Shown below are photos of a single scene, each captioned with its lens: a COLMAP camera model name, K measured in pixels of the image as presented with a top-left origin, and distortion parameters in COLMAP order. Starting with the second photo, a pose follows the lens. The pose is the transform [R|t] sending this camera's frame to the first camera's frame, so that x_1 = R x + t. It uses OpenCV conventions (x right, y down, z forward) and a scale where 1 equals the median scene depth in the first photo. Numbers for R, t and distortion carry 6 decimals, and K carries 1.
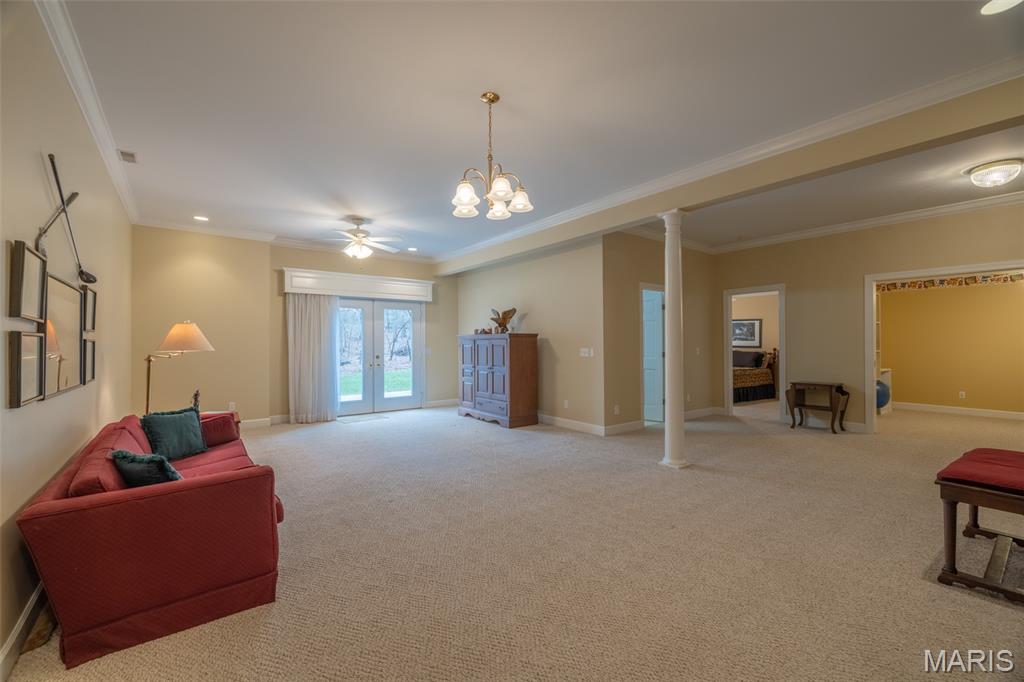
lens RADIAL K [[428.2, 0, 511.2], [0, 428.2, 341.3], [0, 0, 1]] dist [-0.001597, 0.000292]
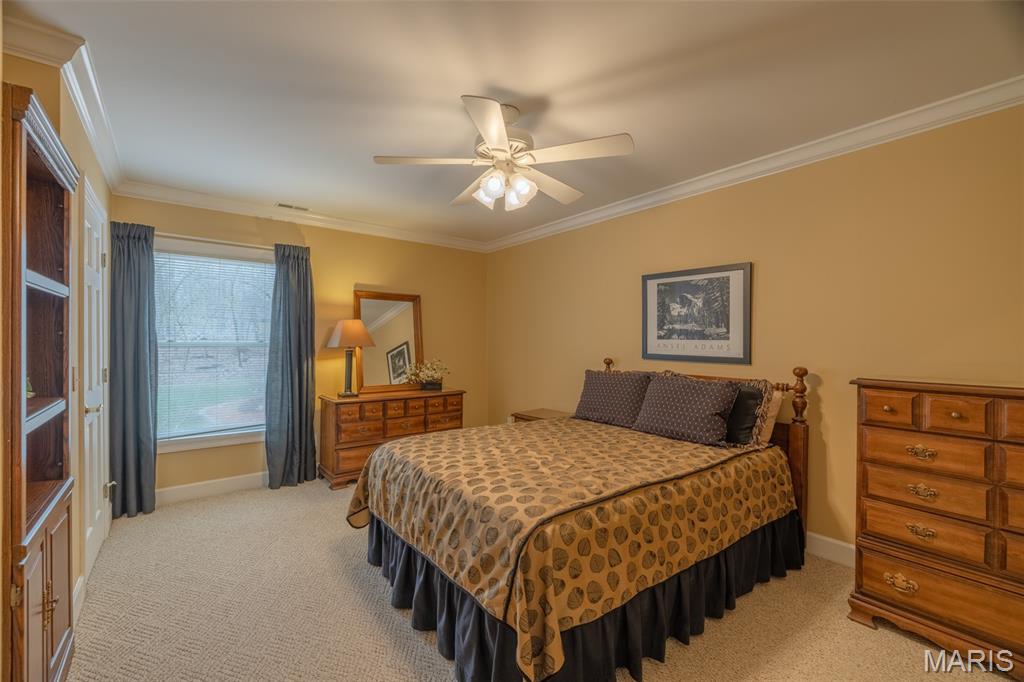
lens RADIAL K [[428.2, 0, 511.5], [0, 428.2, 340.5], [0, 0, 1]] dist [-0.001597, 0.000292]
pose [[0.999884, 0.002258, 0.015056, 0.553181], [-0.002277, 0.999997, 0.001186, -0.000550], [-0.015053, -0.001221, 0.999886, 0.943477]]
